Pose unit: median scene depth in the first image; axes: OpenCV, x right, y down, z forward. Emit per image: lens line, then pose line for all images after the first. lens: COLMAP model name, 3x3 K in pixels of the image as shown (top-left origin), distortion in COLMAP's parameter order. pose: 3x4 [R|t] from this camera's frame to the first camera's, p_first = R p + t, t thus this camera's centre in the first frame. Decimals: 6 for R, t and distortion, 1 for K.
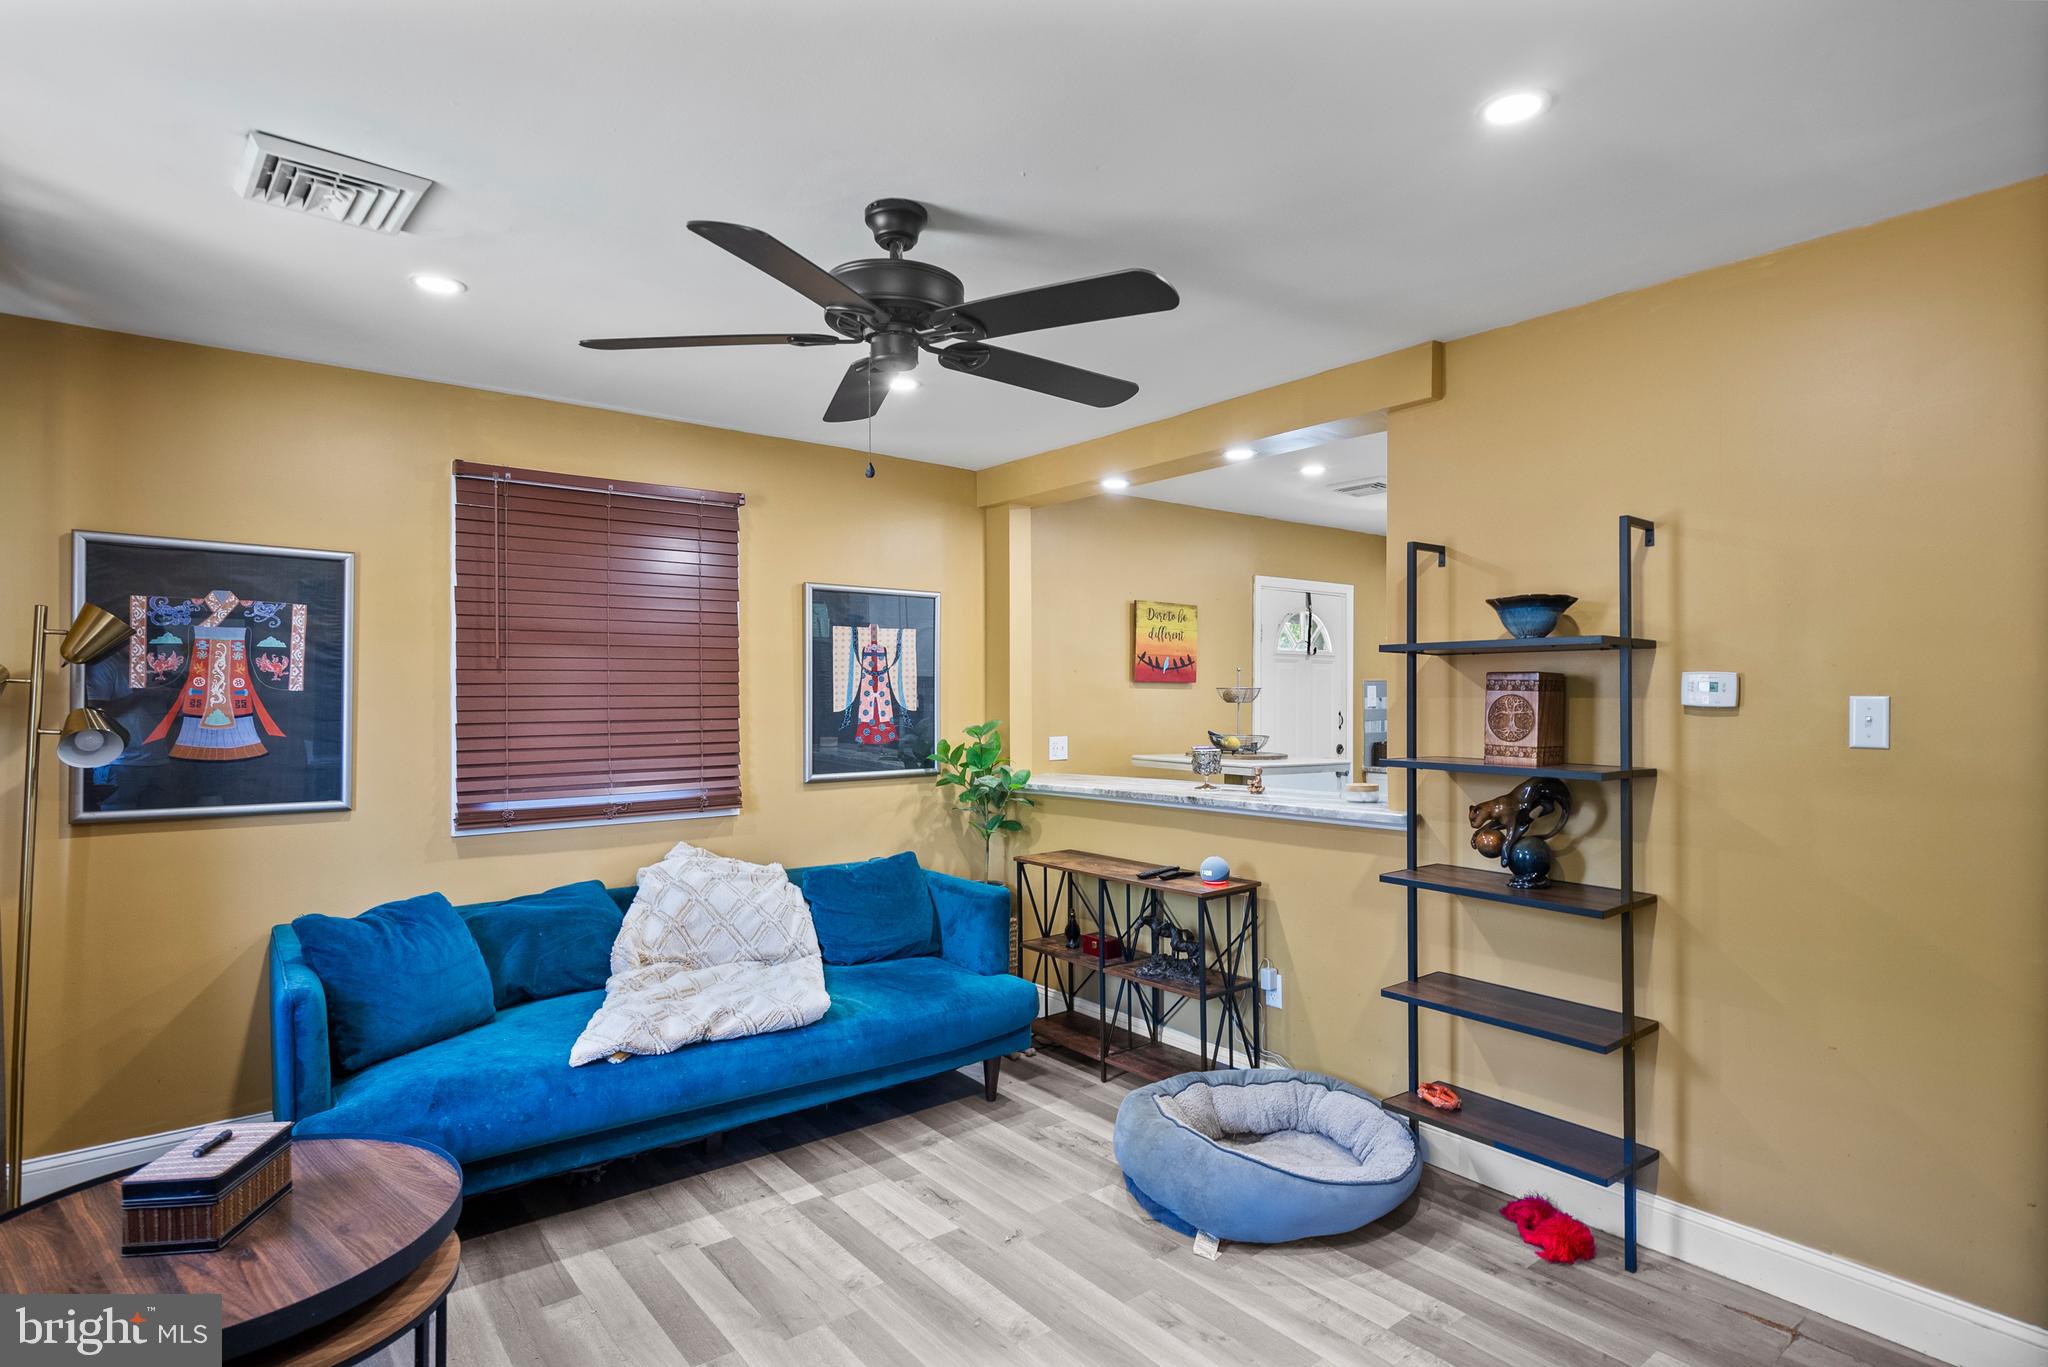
lens RADIAL K [[1052.3, 0, 1024.0], [0, 1052.3, 683.5], [0, 0, 1]] dist [0.000359, 0.000045]
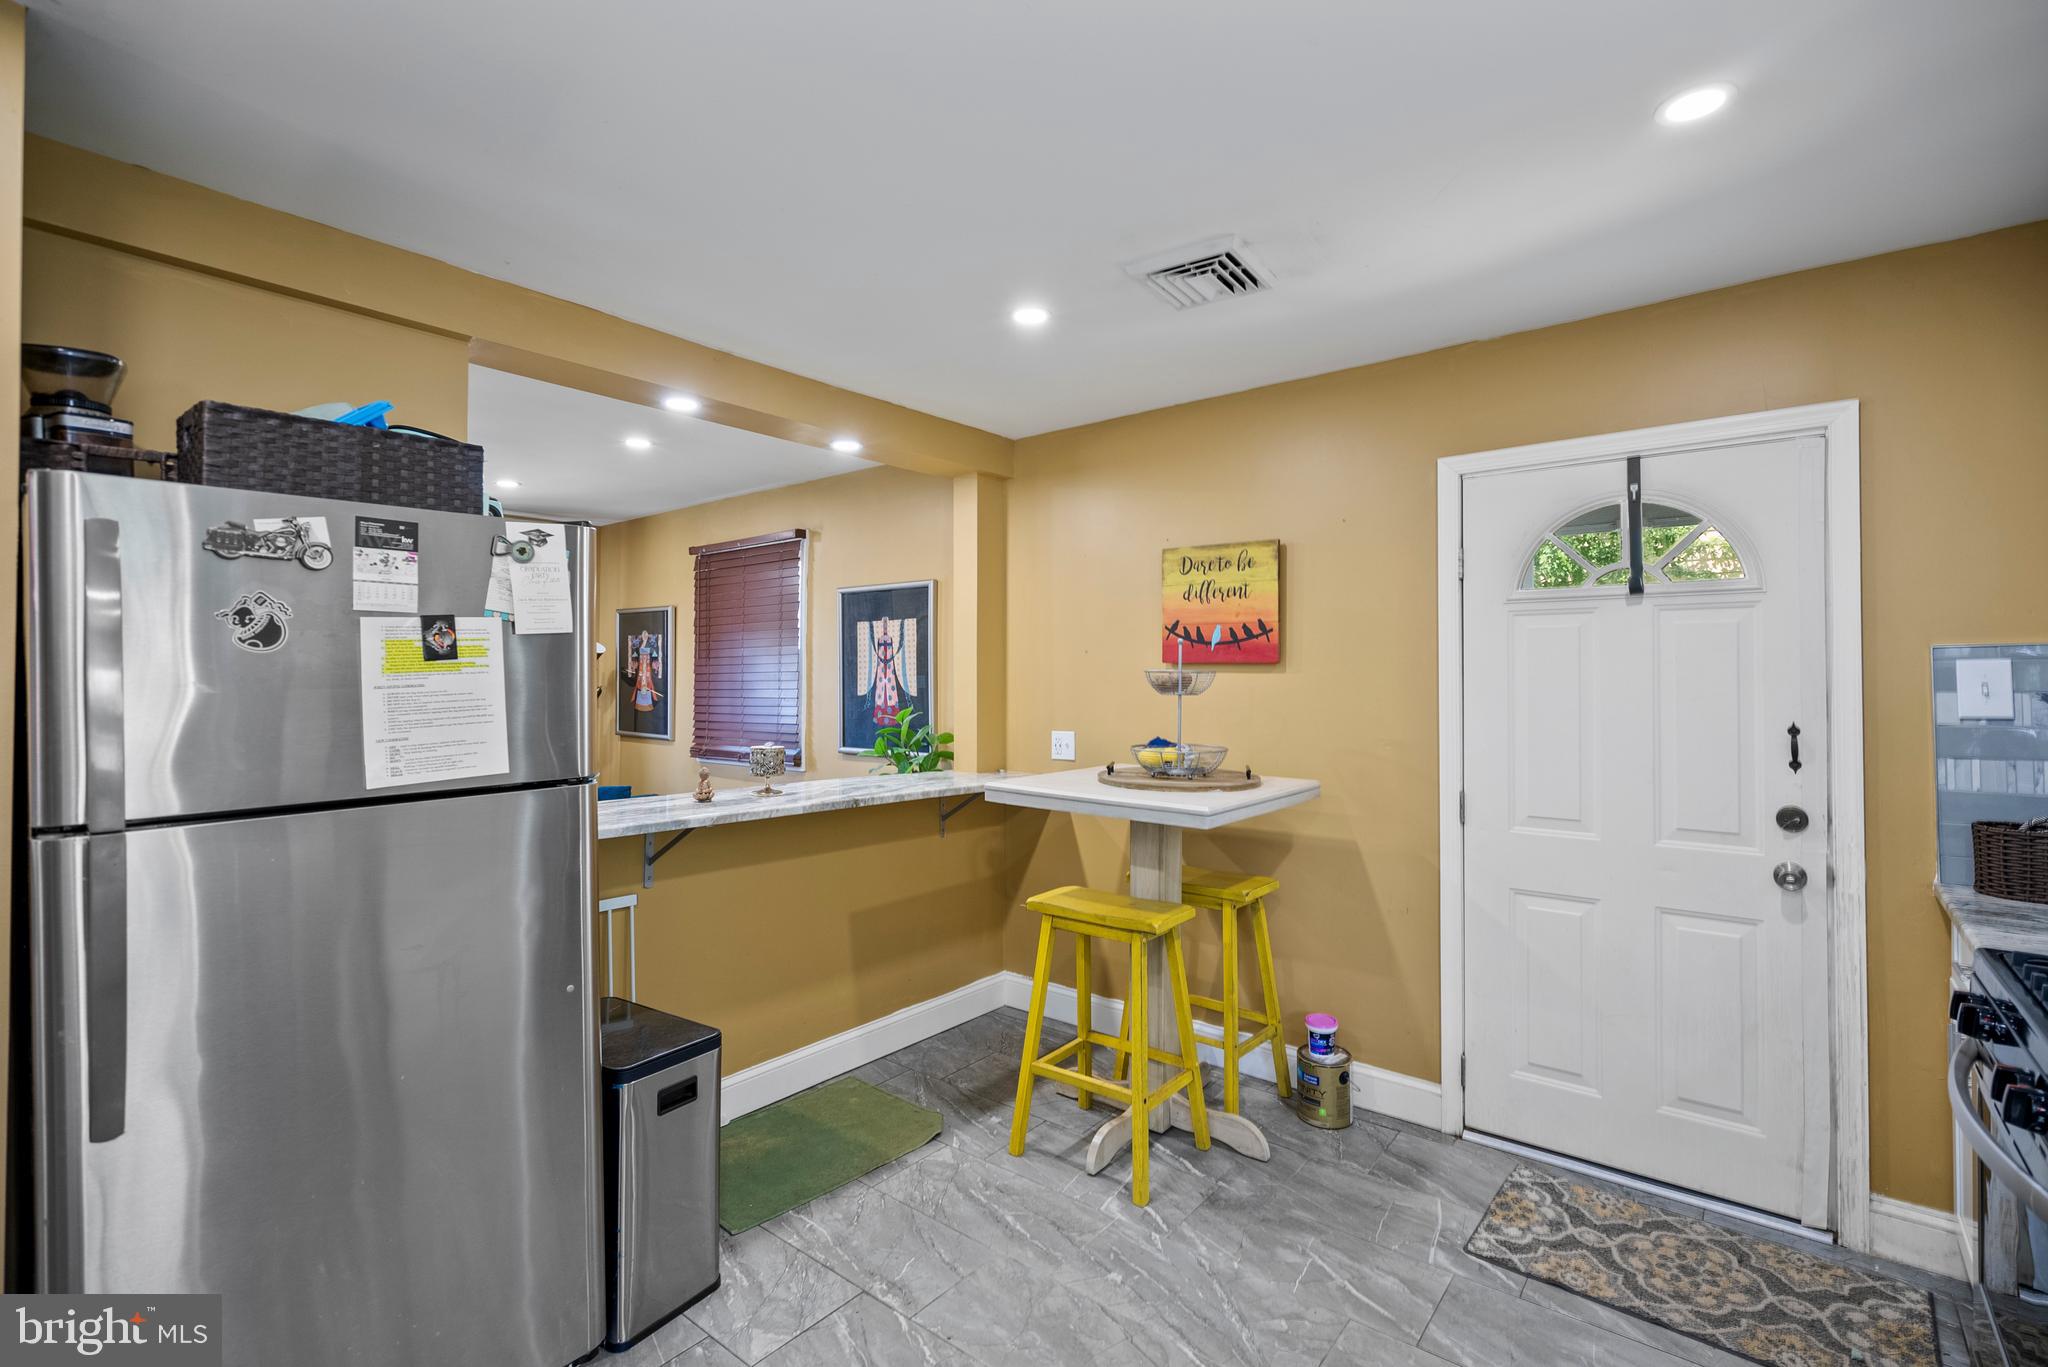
lens RADIAL K [[923.2, 0, 1028.8], [0, 923.2, 671.7], [0, 0, 1]] dist [-0.000406, 0.000224]
pose [[0.220613, -0.011962, -0.975288, 0.843464], [0.004303, 0.999927, -0.011291, 0.012883], [0.975352, -0.001706, 0.220648, 0.932394]]
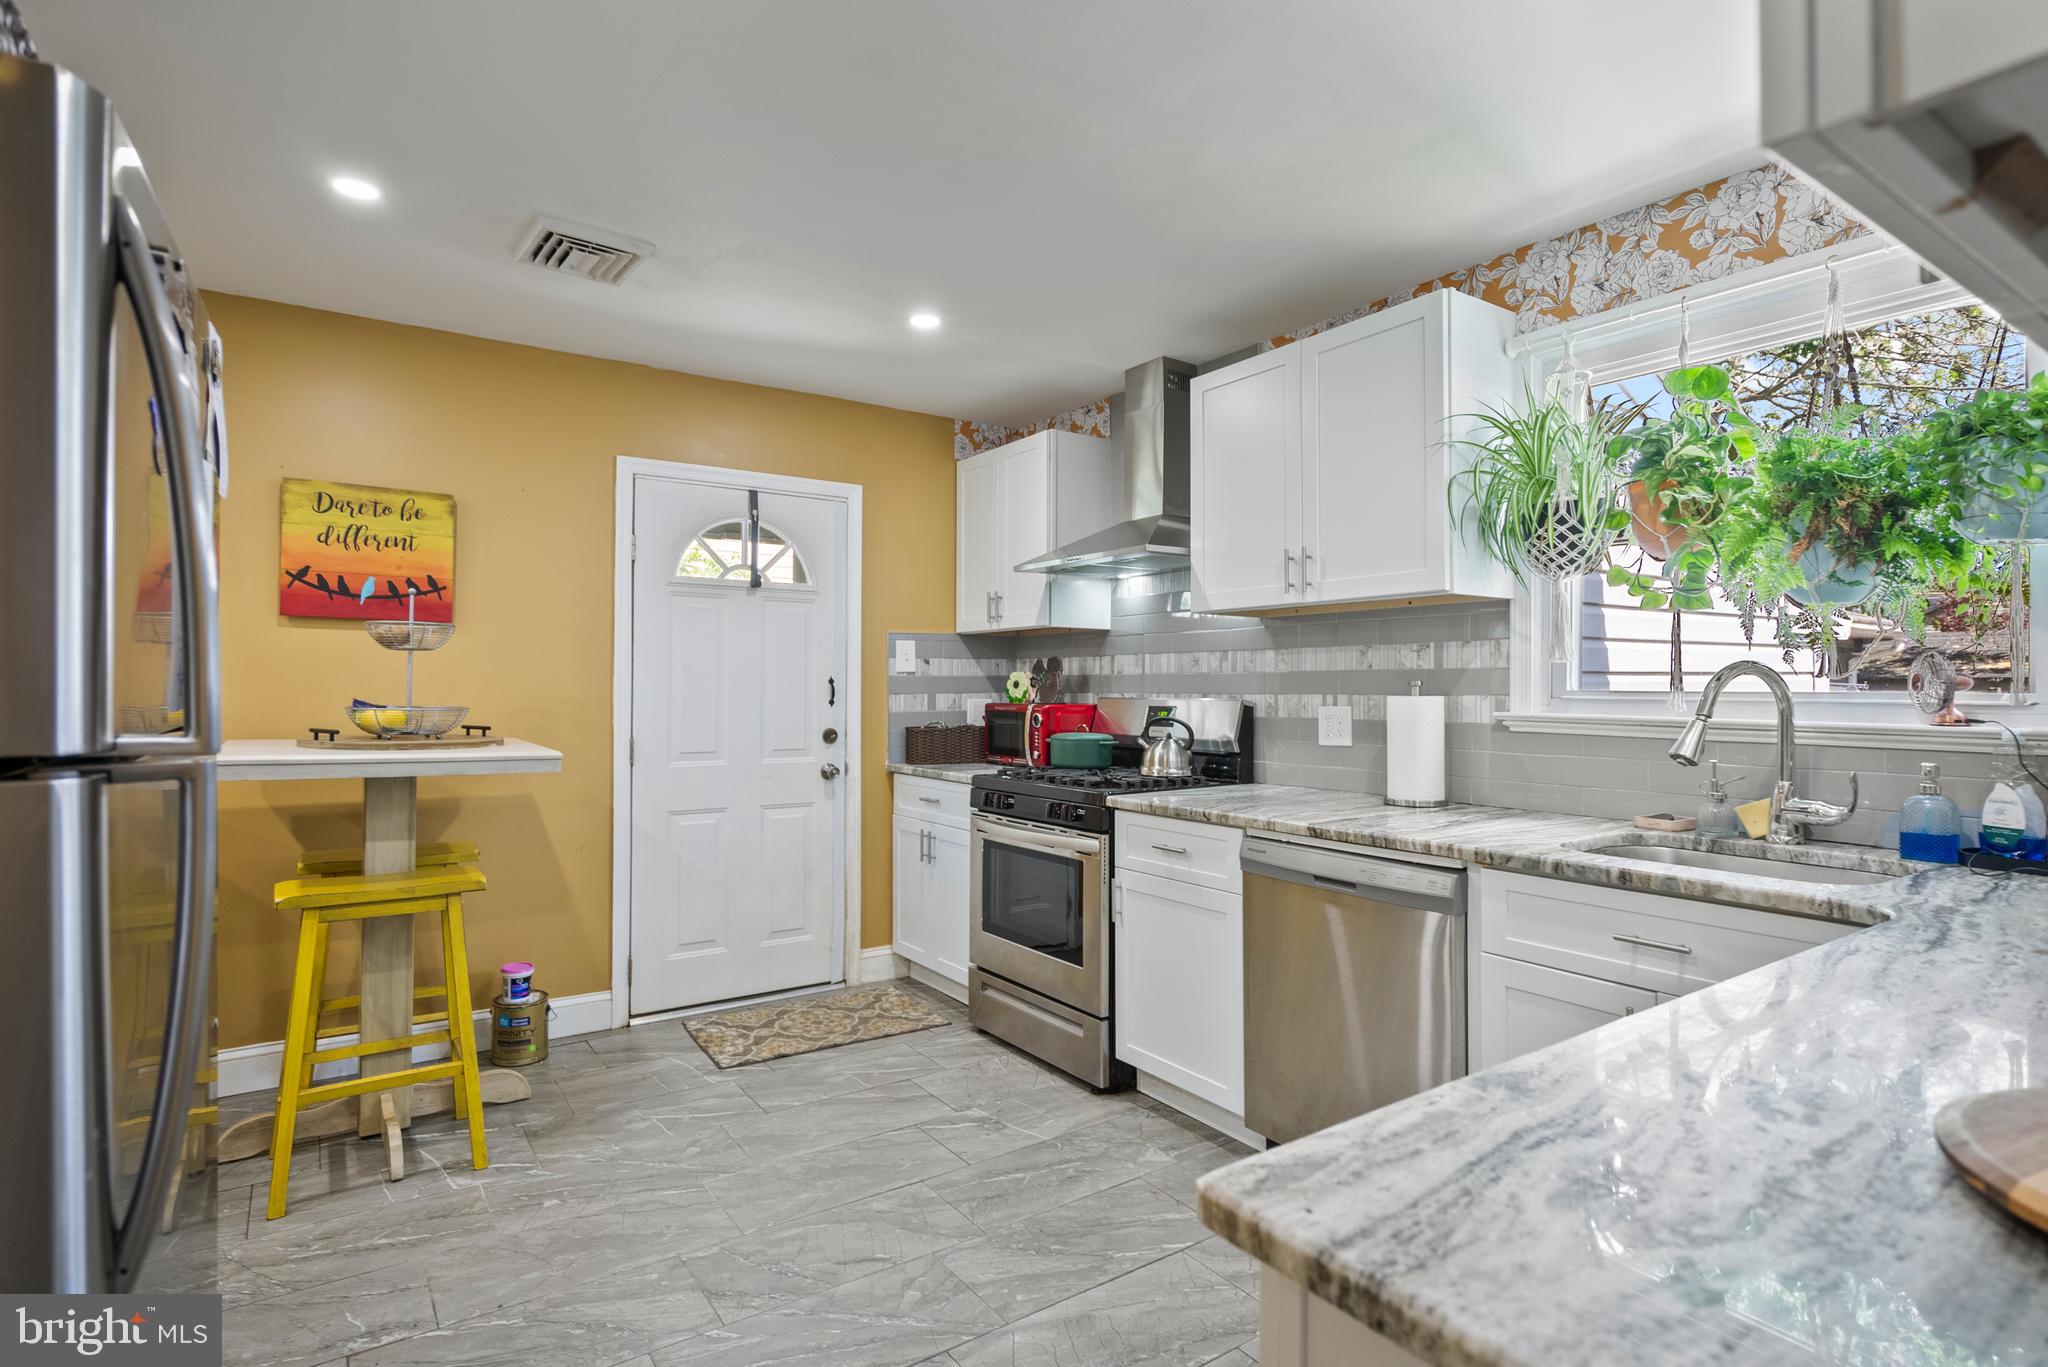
lens RADIAL K [[1010.4, 0, 1021.1], [0, 1010.4, 674.5], [0, 0, 1]] dist [0.001012, 0.000187]
pose [[0.996838, 0.003122, -0.079395, 0.680011], [-0.003482, 0.999984, -0.004390, 0.038891], [0.079380, 0.004652, 0.996834, 0.567160]]
